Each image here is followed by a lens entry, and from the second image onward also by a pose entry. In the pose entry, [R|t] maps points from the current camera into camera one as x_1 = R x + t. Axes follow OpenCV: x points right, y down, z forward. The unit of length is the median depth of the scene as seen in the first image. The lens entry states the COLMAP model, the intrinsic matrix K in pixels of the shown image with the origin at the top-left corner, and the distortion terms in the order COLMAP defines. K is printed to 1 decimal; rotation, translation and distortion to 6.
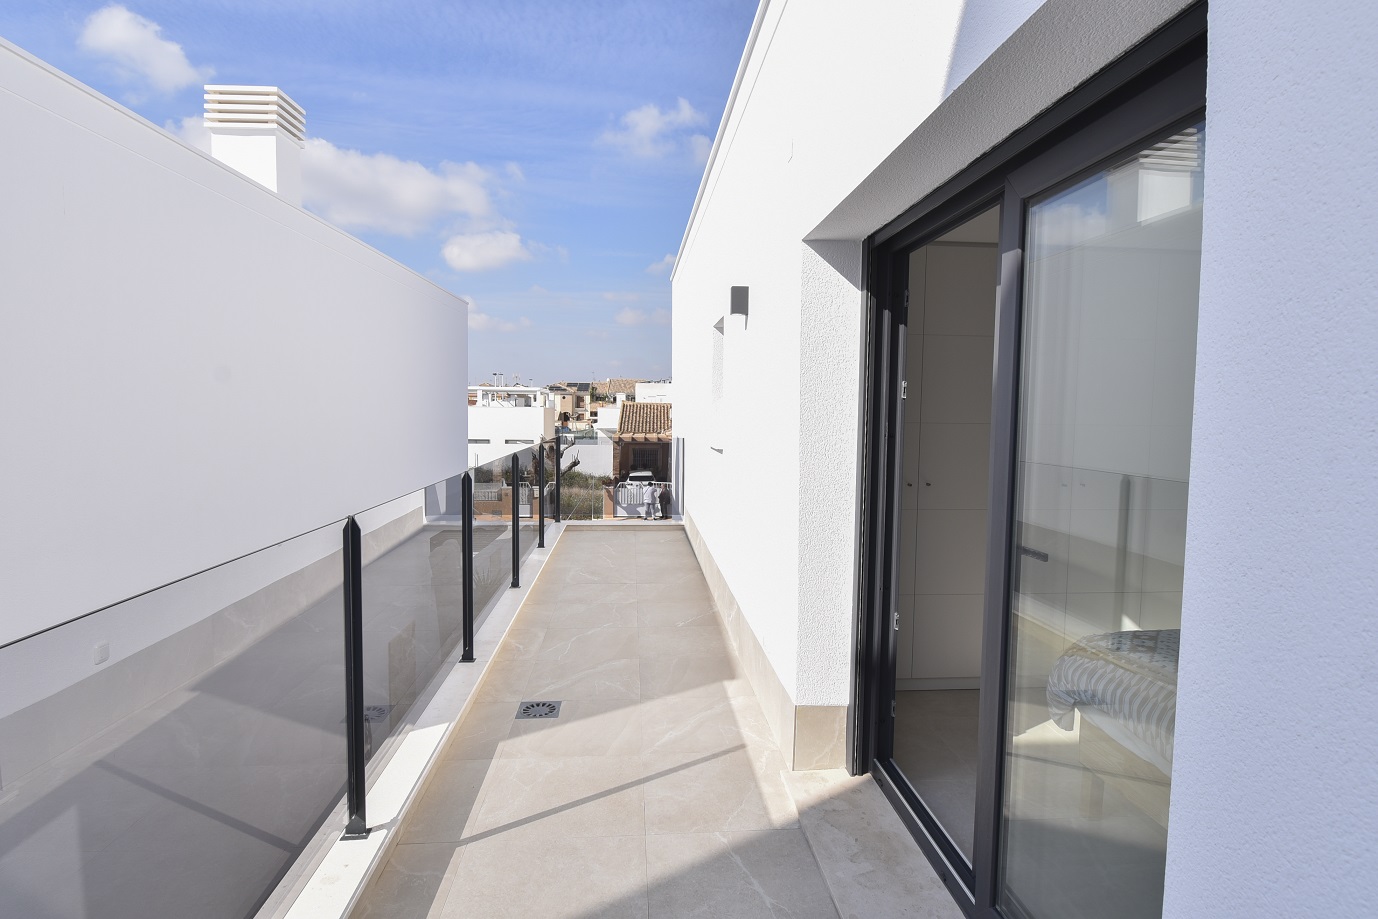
lens RADIAL K [[747.1, 0, 687.9], [0, 747.1, 460.0], [0, 0, 1]] dist [0.006034, -0.015059]
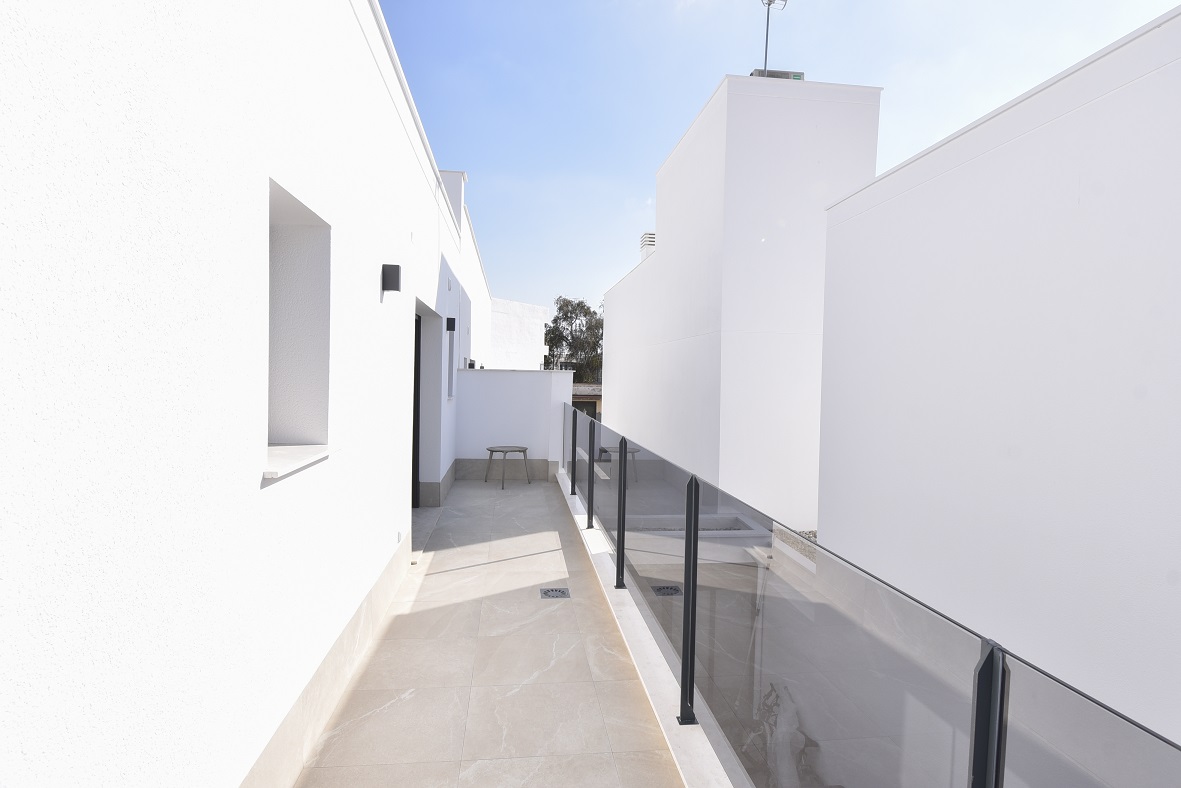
lens RADIAL K [[640.3, 0, 590.3], [0, 640.3, 397.1], [0, 0, 1]] dist [0.006034, -0.015059]
pose [[-0.998678, -0.024609, -0.045121, -0.196082], [-0.029164, 0.994229, 0.103237, -0.163345], [0.042320, 0.104416, -0.993633, 2.117877]]
